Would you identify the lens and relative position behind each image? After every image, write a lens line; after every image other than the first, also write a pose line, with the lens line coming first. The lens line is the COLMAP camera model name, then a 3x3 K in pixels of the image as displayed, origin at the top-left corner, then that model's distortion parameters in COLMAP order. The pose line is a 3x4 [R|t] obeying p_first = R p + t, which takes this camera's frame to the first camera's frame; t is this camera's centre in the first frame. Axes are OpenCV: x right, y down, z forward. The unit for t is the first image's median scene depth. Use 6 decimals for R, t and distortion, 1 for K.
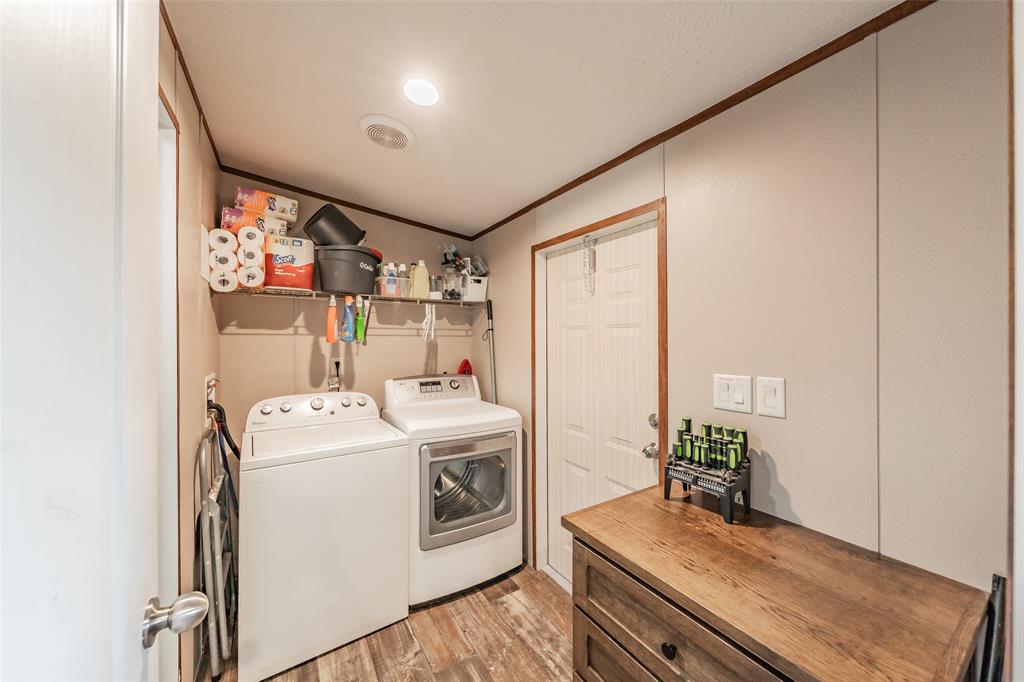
lens RADIAL K [[365.2, 0, 503.6], [0, 365.2, 336.1], [0, 0, 1]] dist [0.002561, -0.000151]
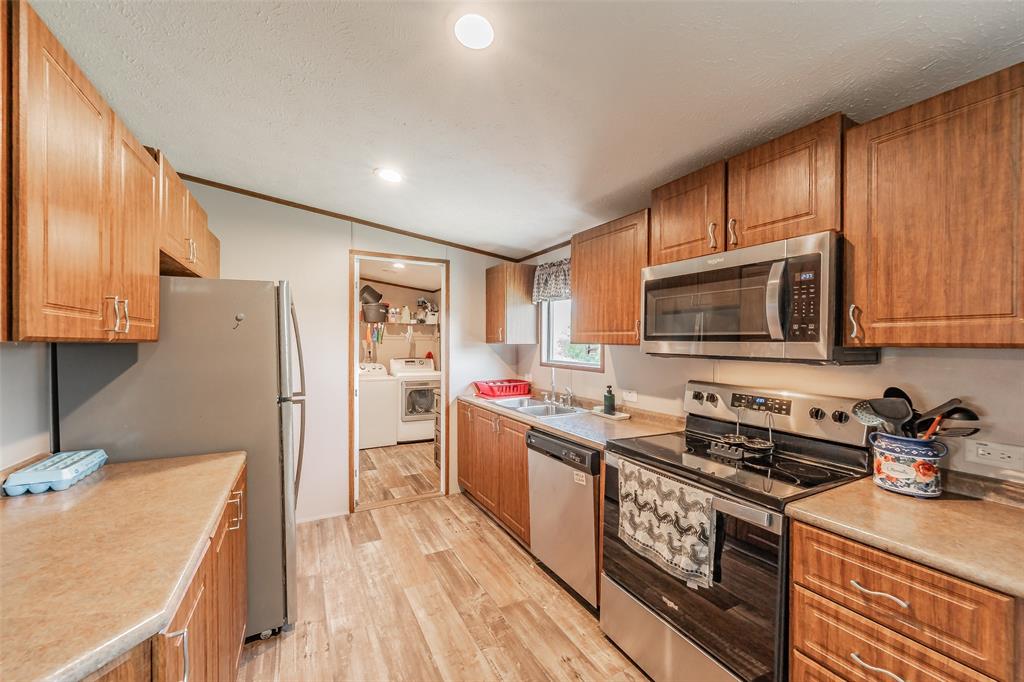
lens RADIAL K [[385.7, 0, 494.5], [0, 385.7, 342.9], [0, 0, 1]] dist [0.001218, -0.000383]
pose [[0.997047, 0.004520, -0.076657, 0.546034], [-0.004495, 0.999990, 0.000502, 0.015424], [0.076658, -0.000156, 0.997057, -1.449283]]
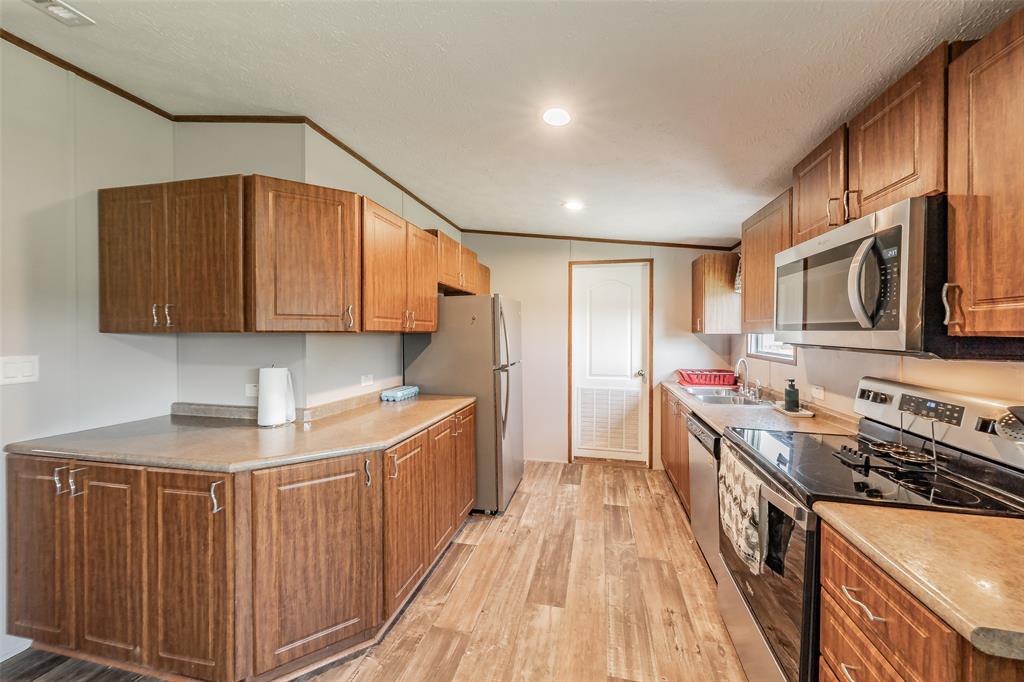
lens RADIAL K [[365.2, 0, 528.3], [0, 365.2, 334.0], [0, 0, 1]] dist [0.002561, -0.000151]
pose [[0.732112, 0.004702, -0.681168, 0.952372], [-0.002229, 0.999987, 0.004507, 0.015935], [0.681181, -0.001782, 0.732113, -1.494678]]
